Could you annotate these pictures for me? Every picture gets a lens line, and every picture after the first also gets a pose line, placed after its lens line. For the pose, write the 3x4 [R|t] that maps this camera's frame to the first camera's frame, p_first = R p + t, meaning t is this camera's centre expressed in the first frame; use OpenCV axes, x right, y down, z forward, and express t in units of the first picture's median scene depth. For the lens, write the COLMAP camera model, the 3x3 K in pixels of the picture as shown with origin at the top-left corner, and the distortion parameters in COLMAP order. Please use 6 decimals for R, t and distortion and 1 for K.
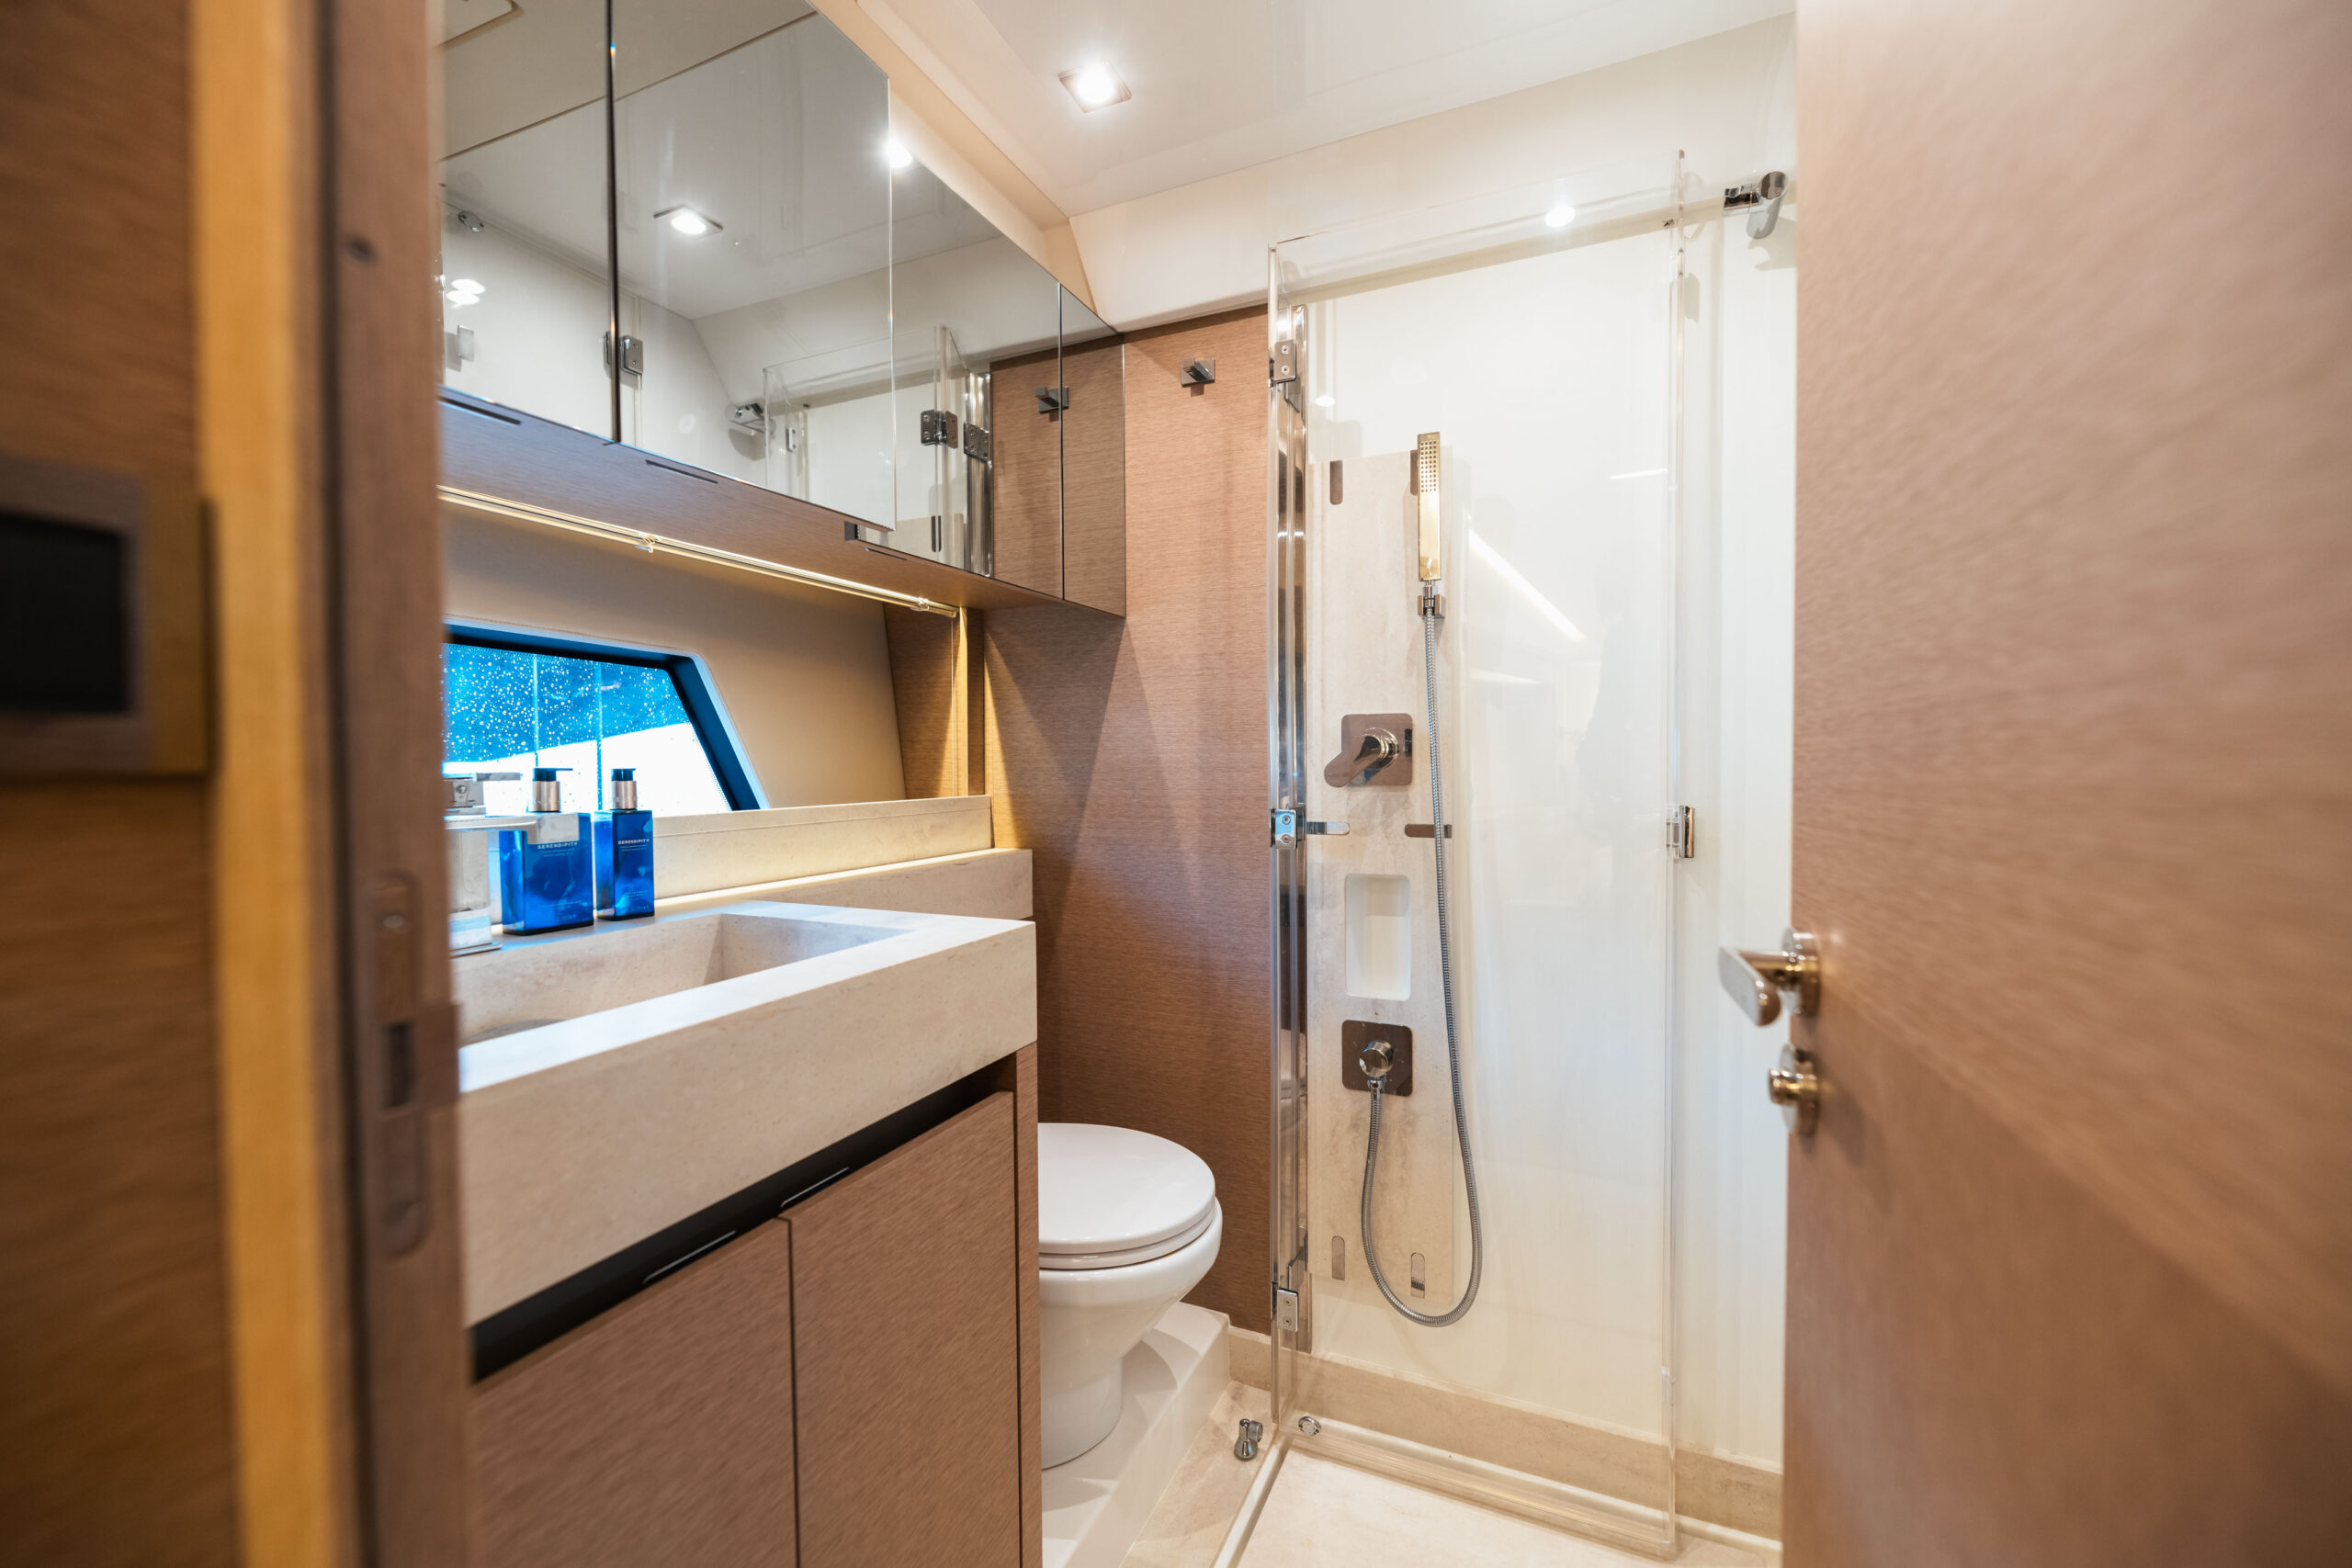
lens RADIAL K [[936.1, 0, 1176.0], [0, 936.1, 784.0], [0, 0, 1]] dist [0.000701, 0.000024]
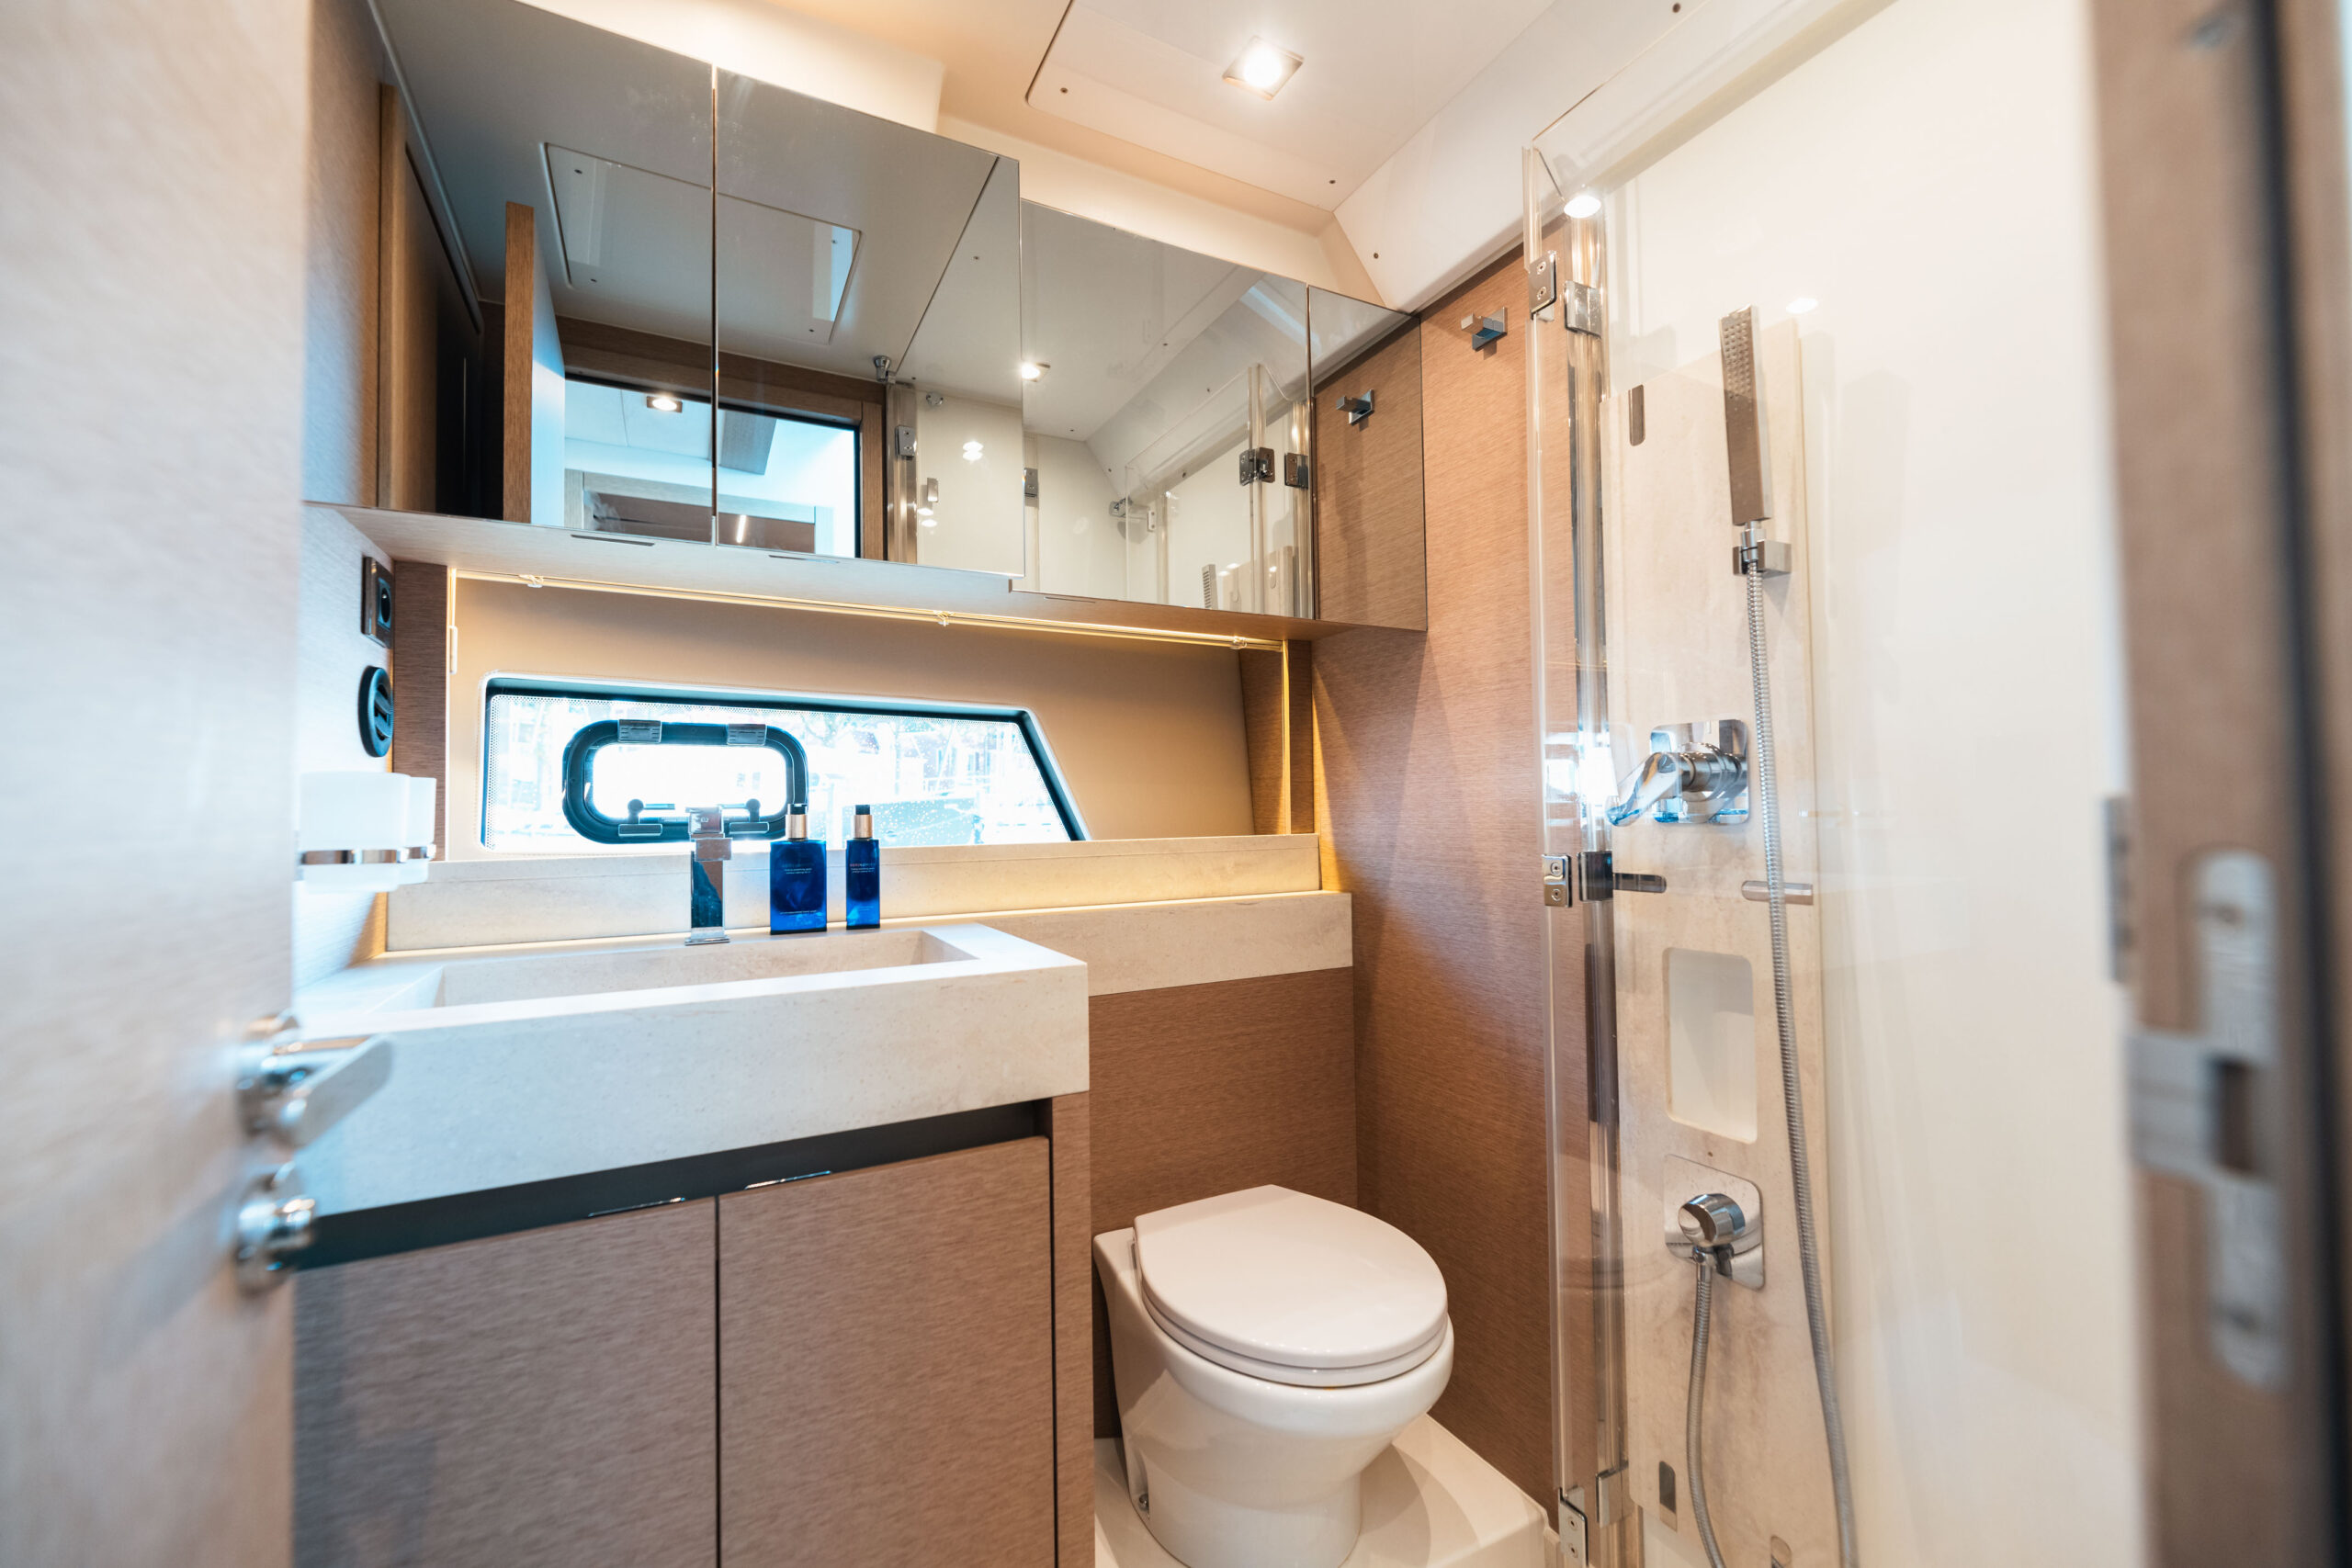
lens RADIAL K [[936.1, 0, 1176.0], [0, 936.1, 784.0], [0, 0, 1]] dist [0.000701, 0.000024]
pose [[0.787824, -0.021907, -0.615510, 0.319558], [-0.006613, 0.999009, -0.044020, 0.004869], [0.615864, 0.038751, 0.786899, 0.191991]]
